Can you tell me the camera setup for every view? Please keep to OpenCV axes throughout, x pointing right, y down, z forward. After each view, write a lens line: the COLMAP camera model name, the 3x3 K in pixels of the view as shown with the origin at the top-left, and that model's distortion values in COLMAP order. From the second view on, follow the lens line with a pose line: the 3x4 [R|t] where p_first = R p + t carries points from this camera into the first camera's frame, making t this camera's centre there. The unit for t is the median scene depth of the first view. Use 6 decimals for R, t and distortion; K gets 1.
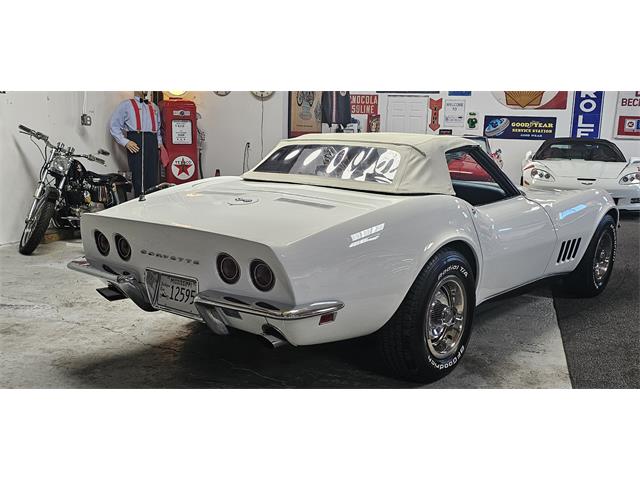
lens RADIAL K [[657.8, 0, 330.2], [0, 657.8, 241.0], [0, 0, 1]] dist [0.049589, -0.008997]
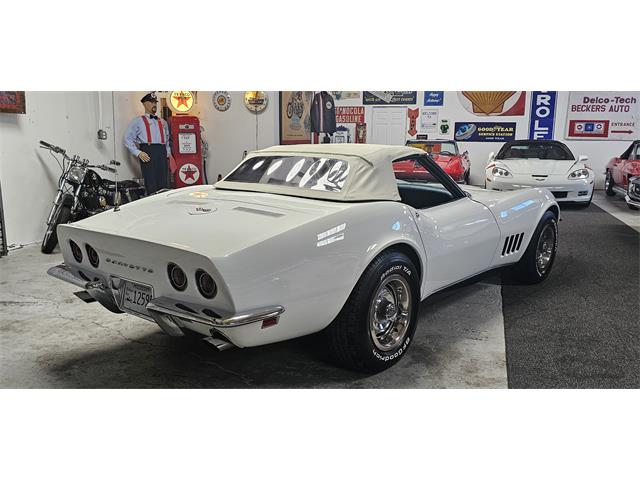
lens RADIAL K [[543.7, 0, 328.2], [0, 543.7, 237.6], [0, 0, 1]] dist [0.049241, -0.021239]
pose [[0.999722, -0.018292, -0.014850, 0.043062], [0.018558, 0.999667, 0.017952, -0.013814], [0.014517, -0.018223, 0.999729, 0.047421]]
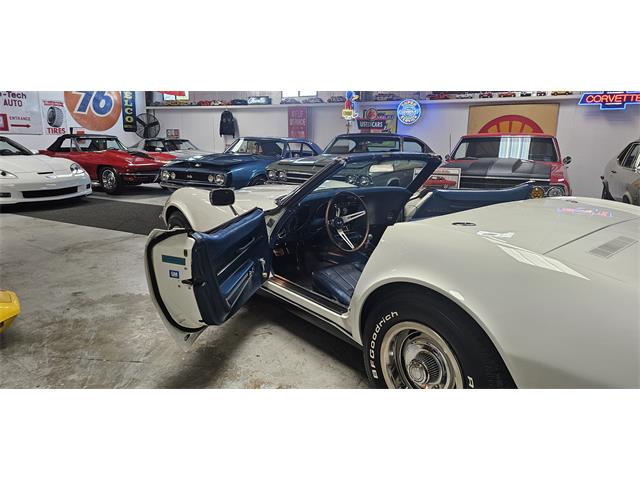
lens RADIAL K [[425.0, 0, 326.8], [0, 425.0, 239.5], [0, 0, 1]] dist [0.070640, -0.077105]
pose [[0.197626, -0.250535, 0.947722, -0.357234], [0.149130, 0.963220, 0.223534, -0.122534], [-0.968868, 0.097157, 0.227719, 0.635736]]
